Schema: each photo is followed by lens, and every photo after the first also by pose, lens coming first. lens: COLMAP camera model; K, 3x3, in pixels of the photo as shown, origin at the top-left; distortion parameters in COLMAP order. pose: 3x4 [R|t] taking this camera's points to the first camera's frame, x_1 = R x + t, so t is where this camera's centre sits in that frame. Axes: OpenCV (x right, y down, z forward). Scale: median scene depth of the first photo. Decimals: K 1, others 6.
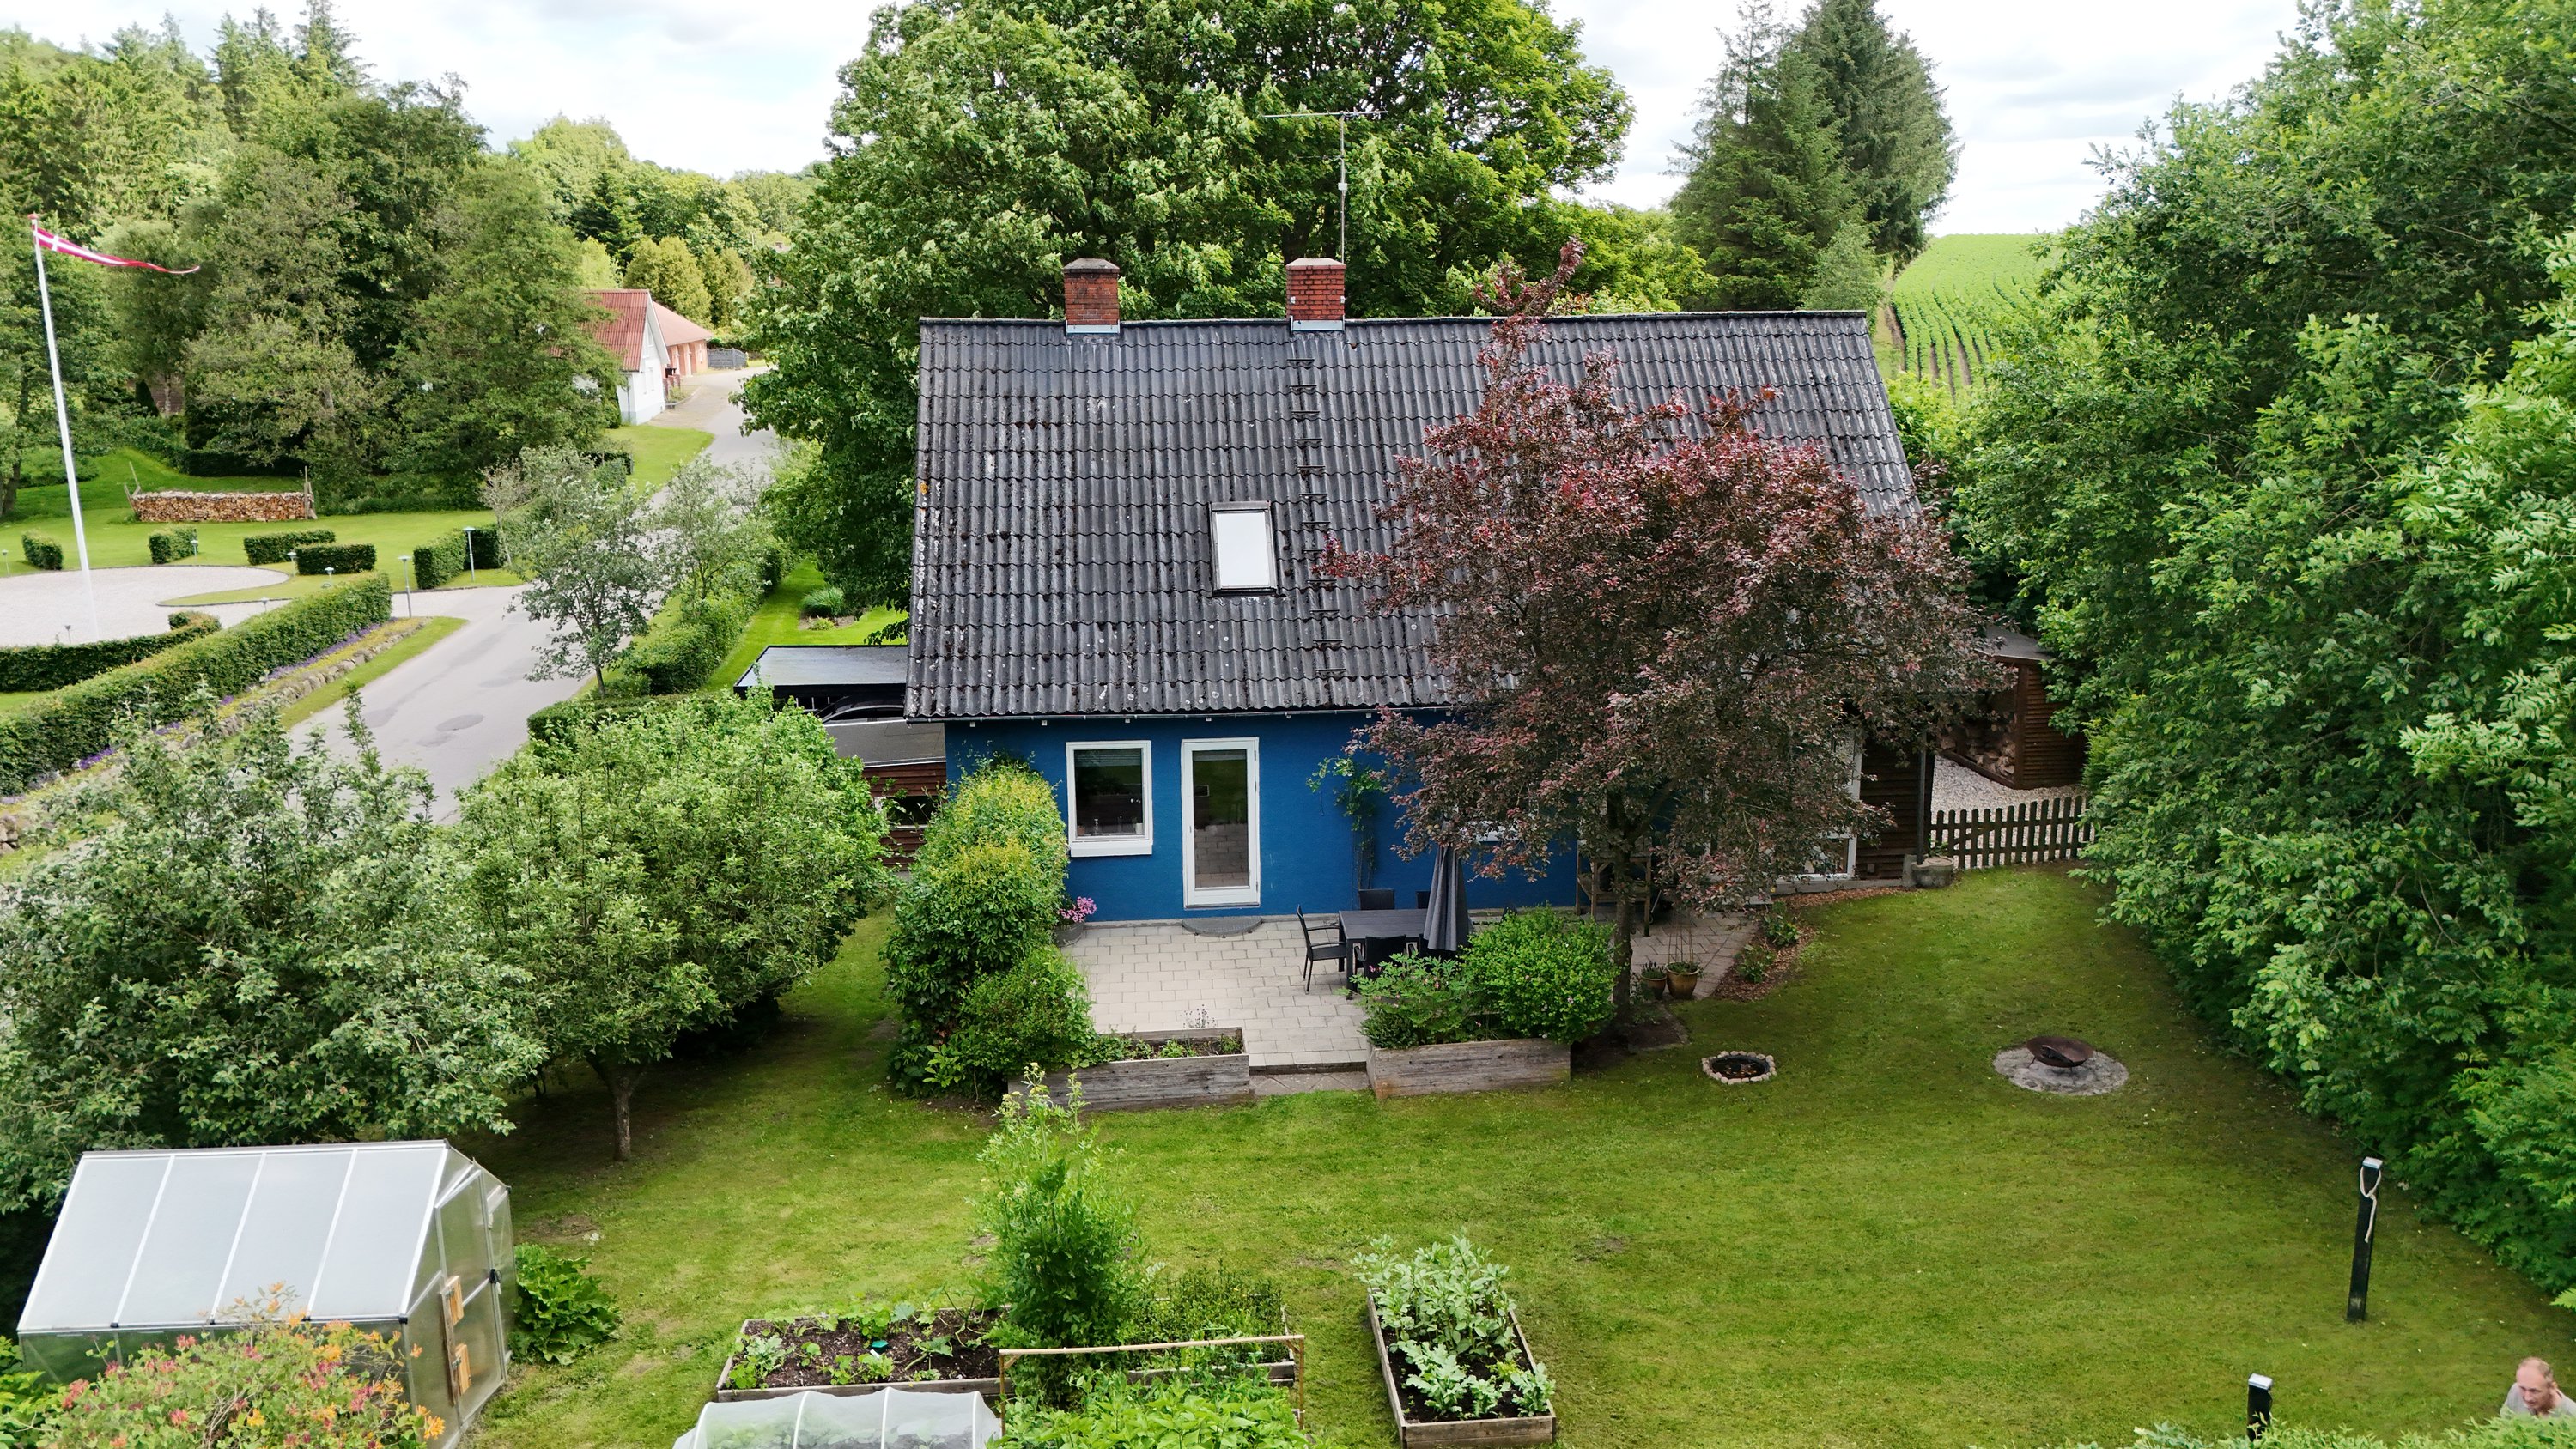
lens RADIAL K [[1899.5, 0, 1287.3], [0, 1899.5, 717.0], [0, 0, 1]] dist [0.097692, -0.103674]
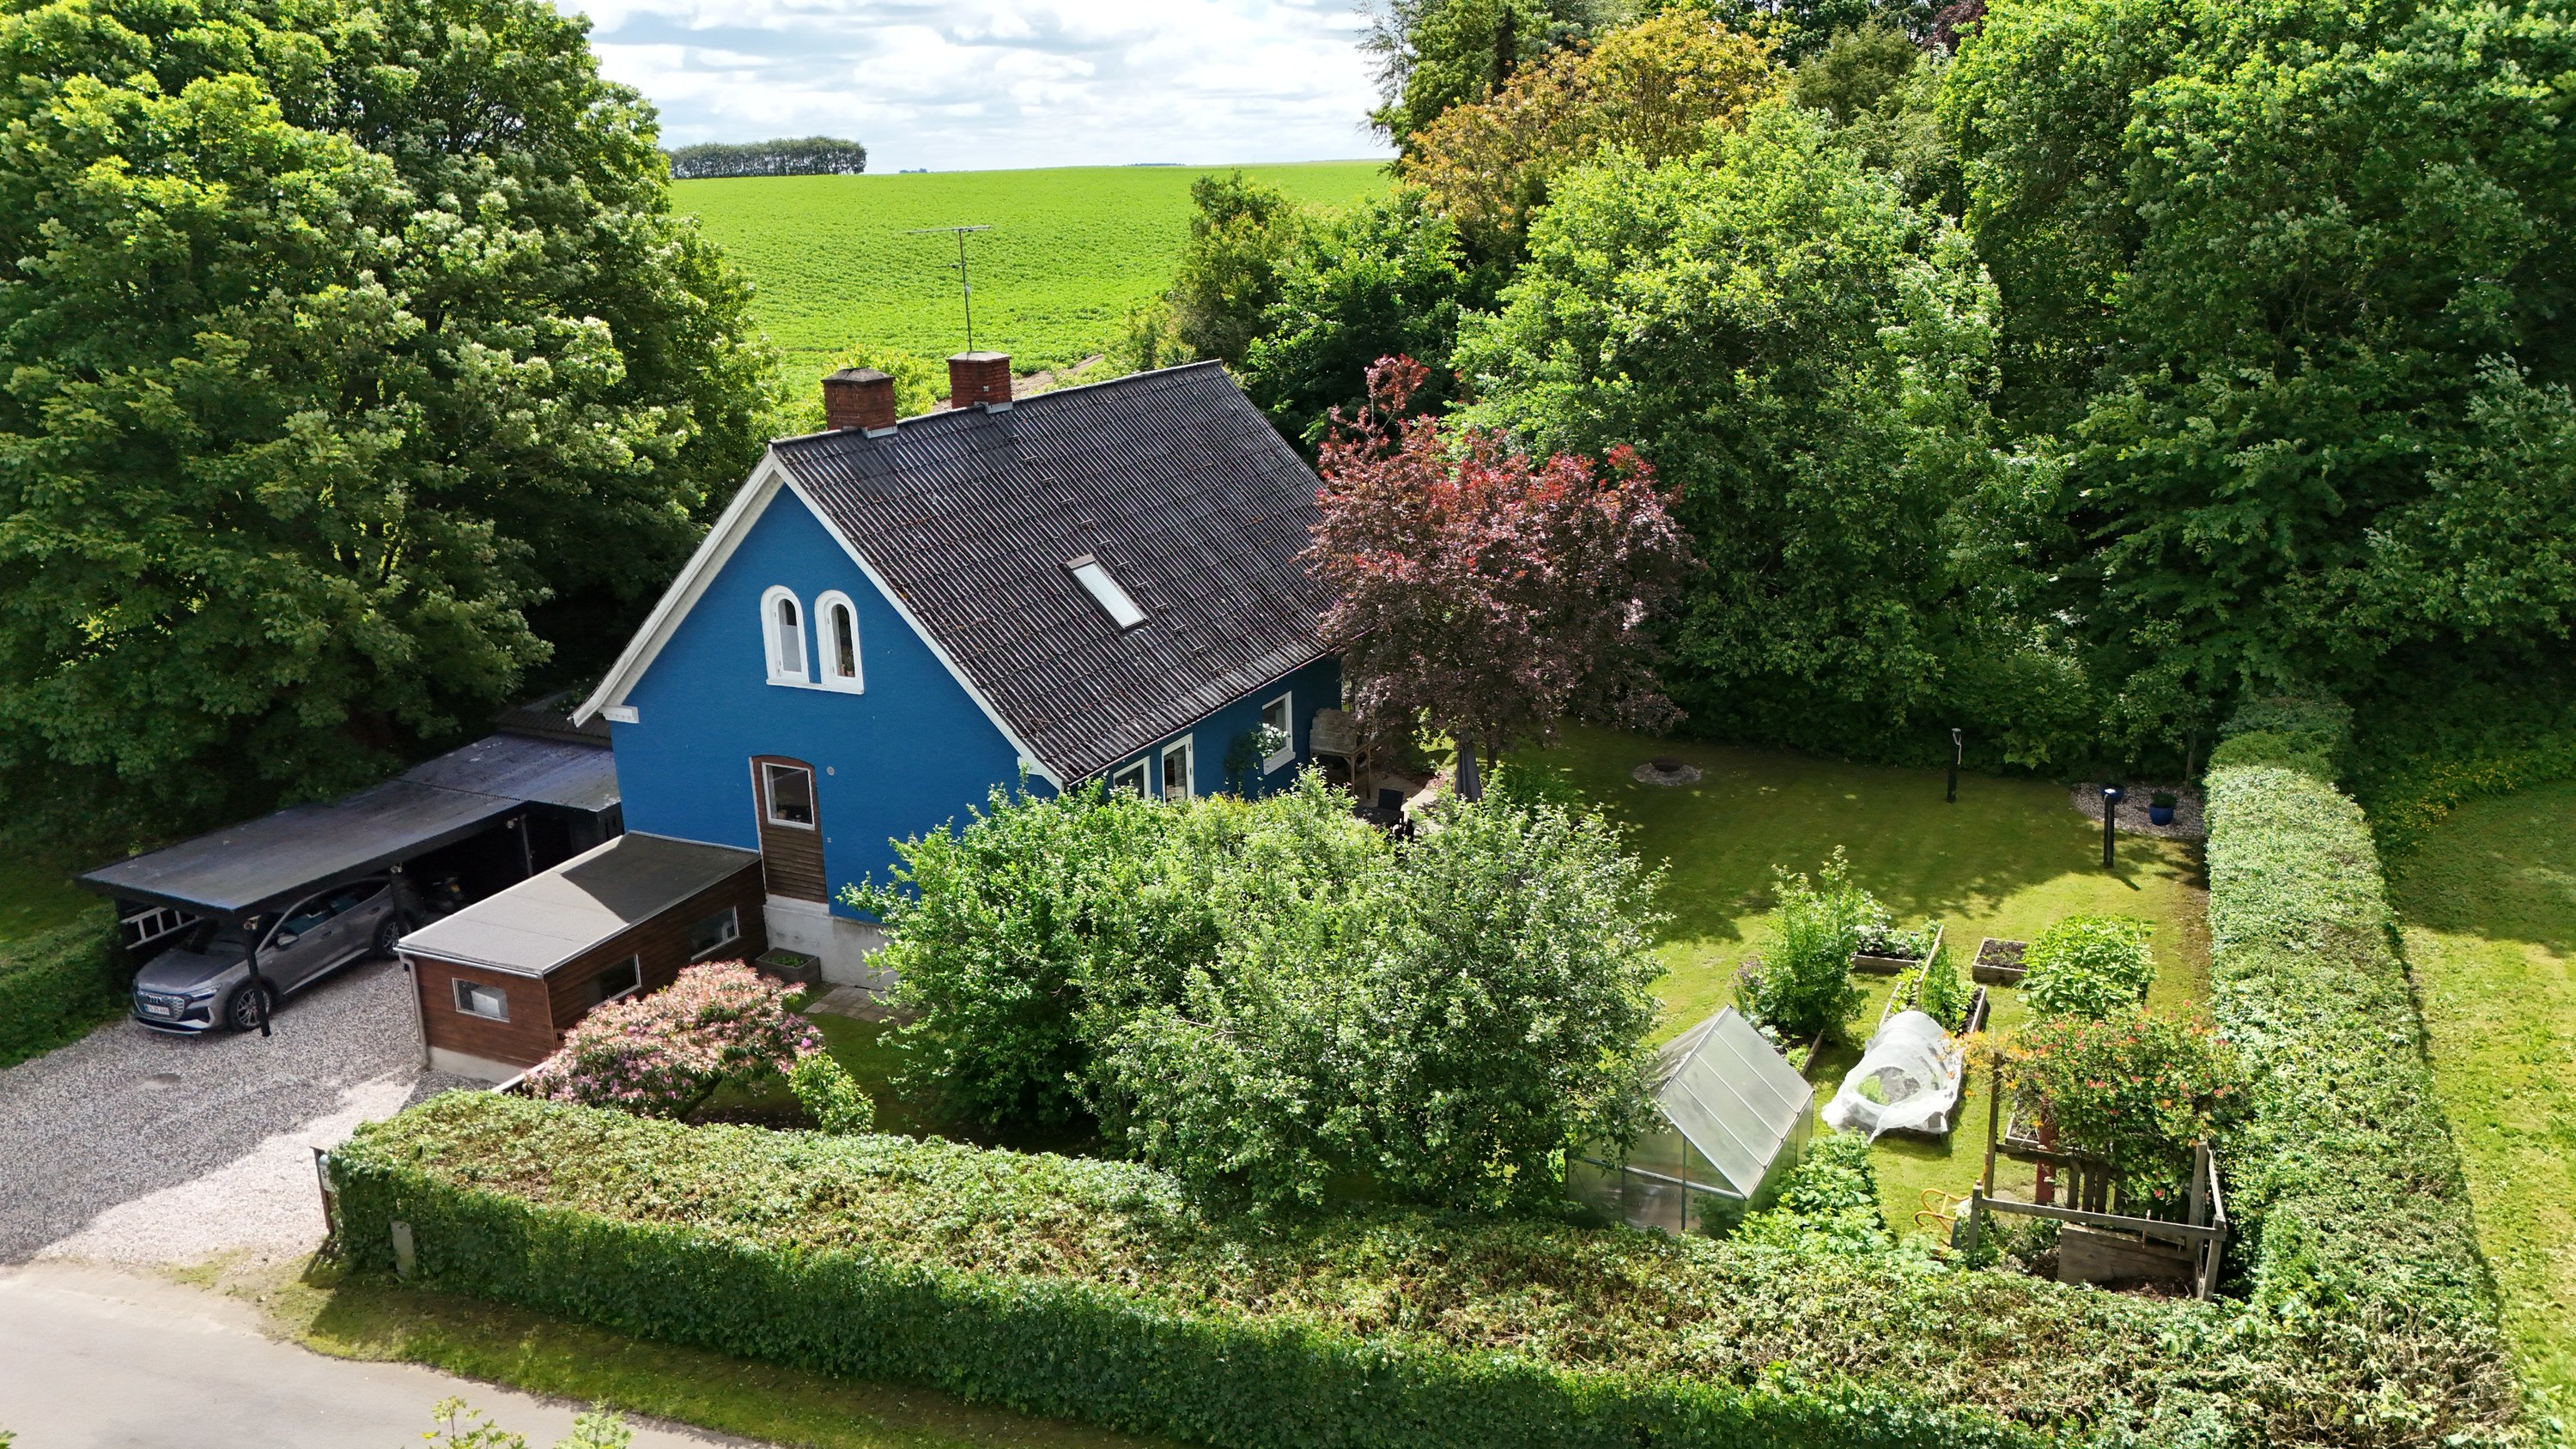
lens RADIAL K [[1899.5, 0, 1287.3], [0, 1899.5, 717.0], [0, 0, 1]] dist [0.097692, -0.103674]
pose [[0.523614, -0.234858, 0.818944, -1.036917], [0.217393, 0.966264, 0.138111, -0.163555], [-0.823753, 0.105716, 0.557006, 0.233460]]
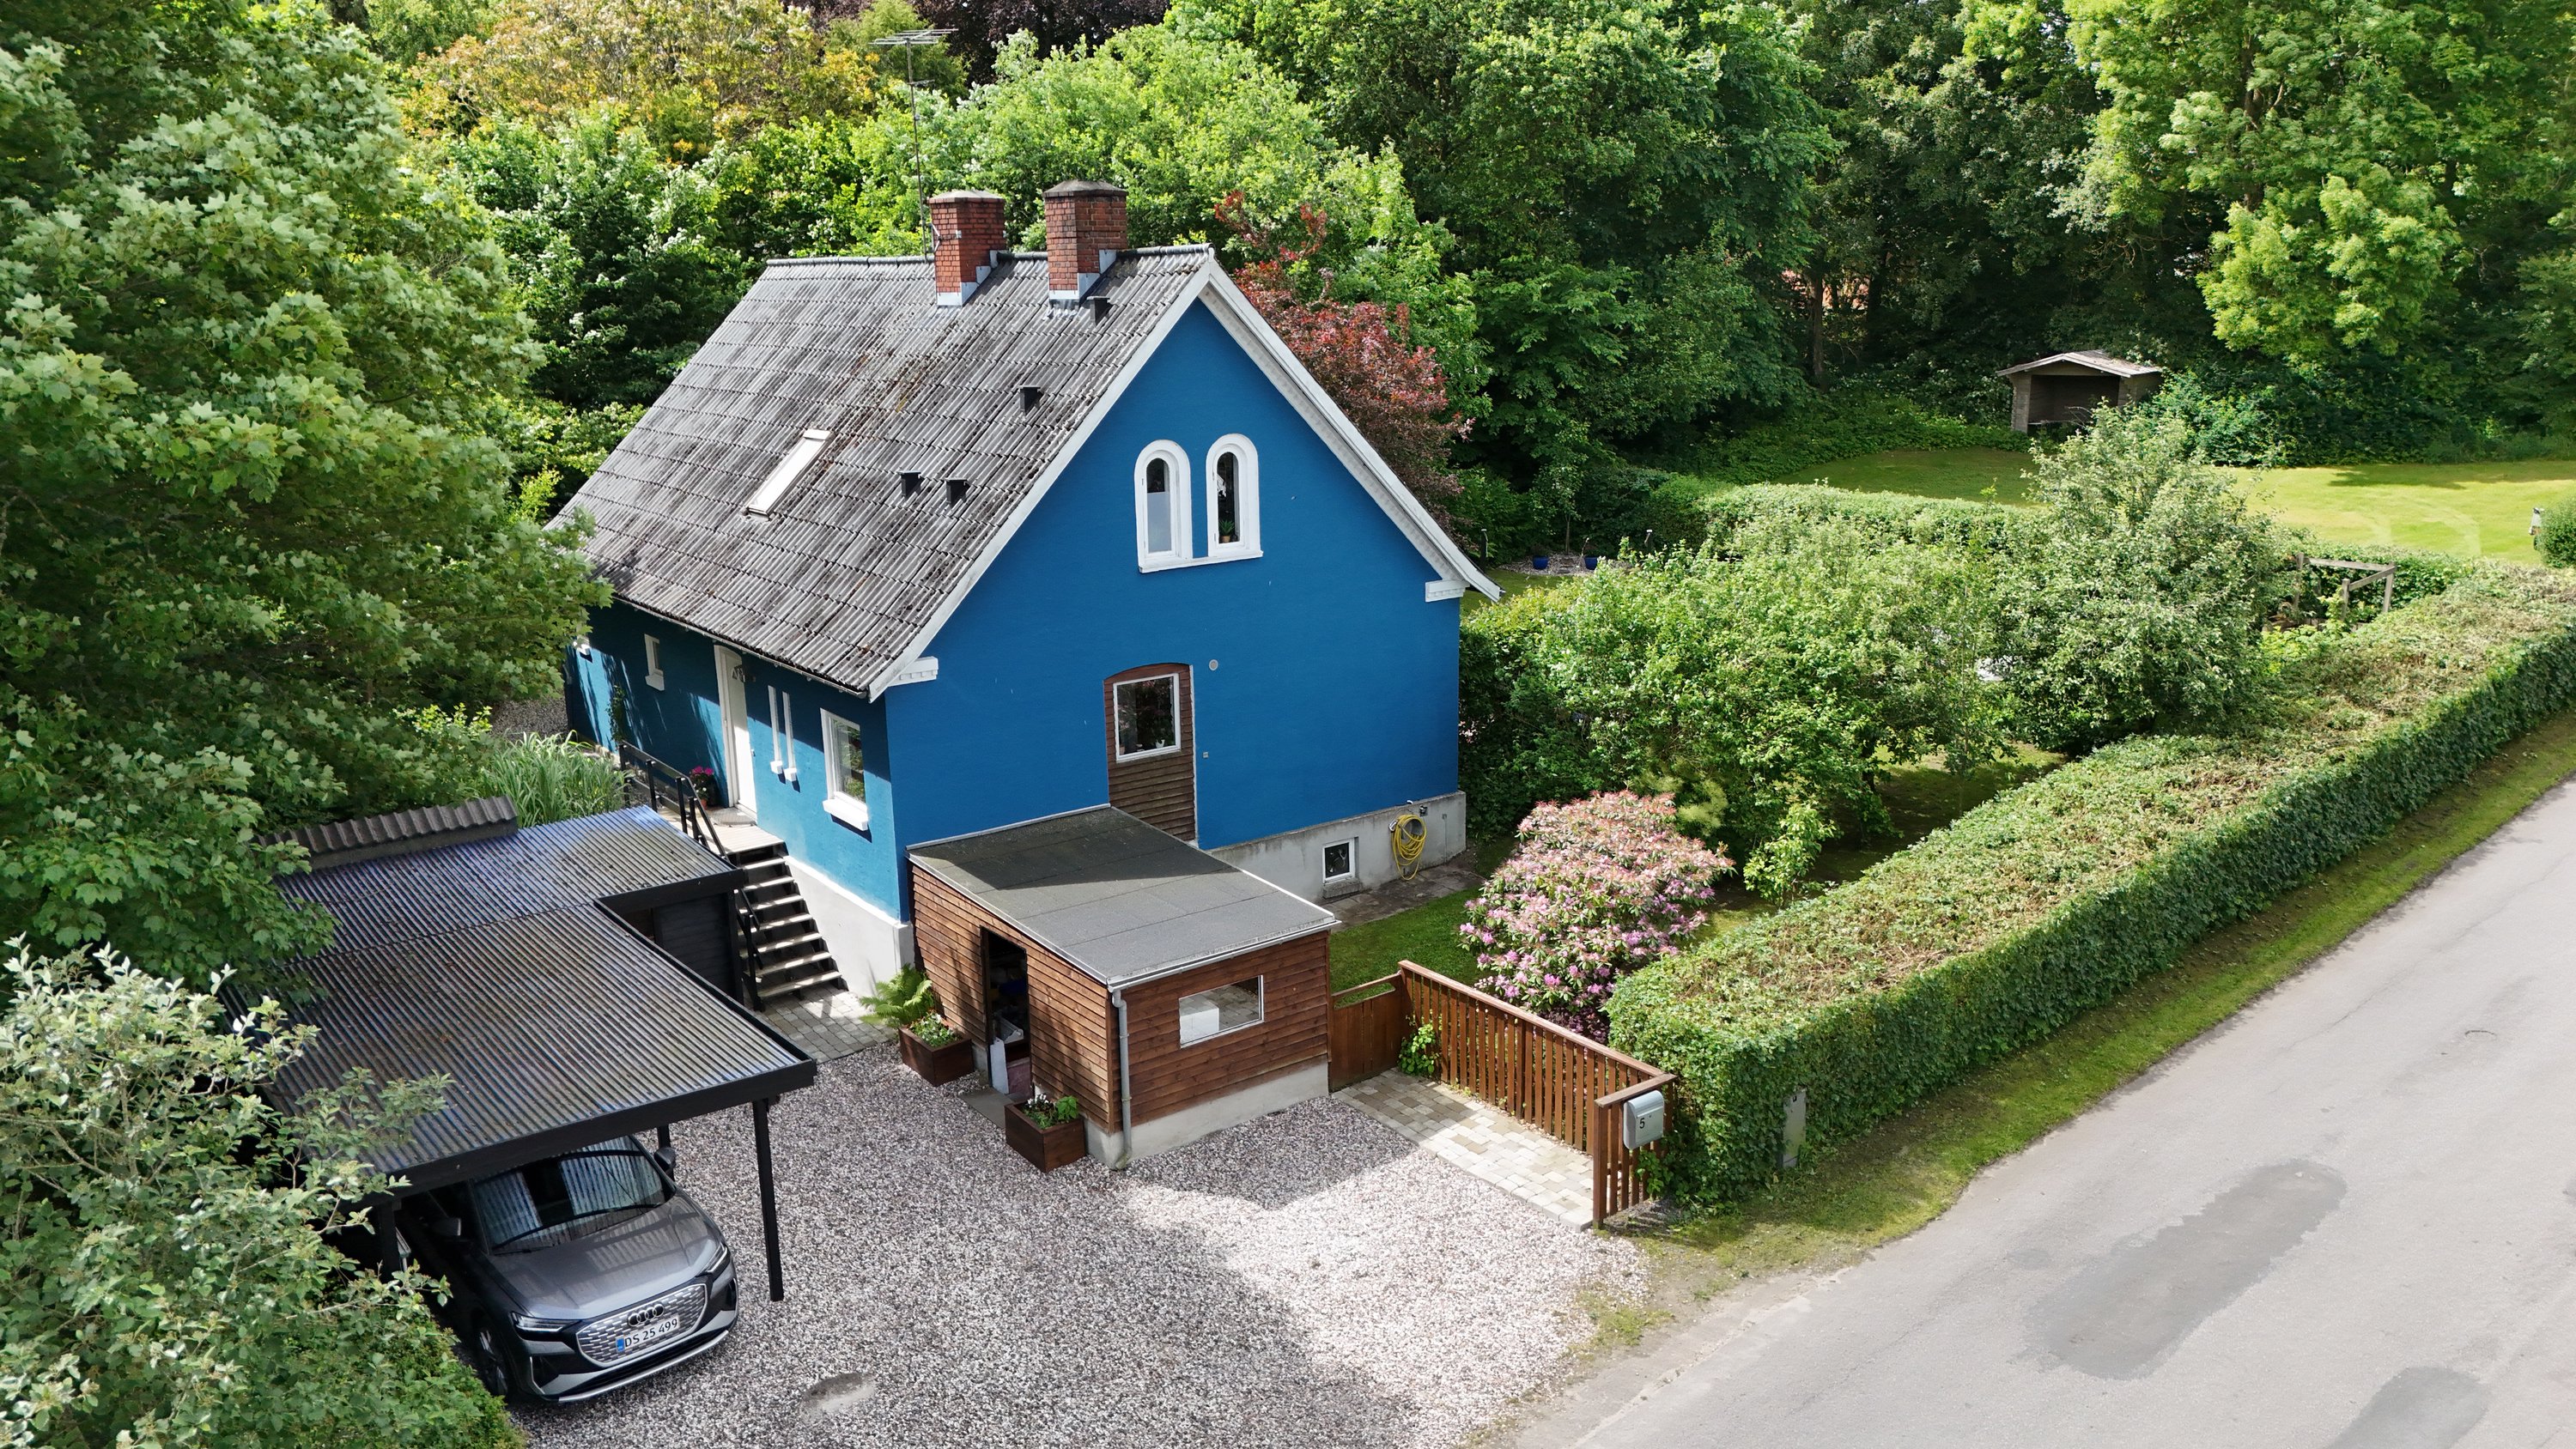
lens RADIAL K [[1899.5, 0, 1287.3], [0, 1899.5, 717.0], [0, 0, 1]] dist [0.097692, -0.103674]
pose [[-0.522409, -0.176912, 0.834141, -1.052807], [0.225910, 0.914568, 0.335454, -0.328363], [-0.822225, 0.363685, -0.437812, 1.599784]]
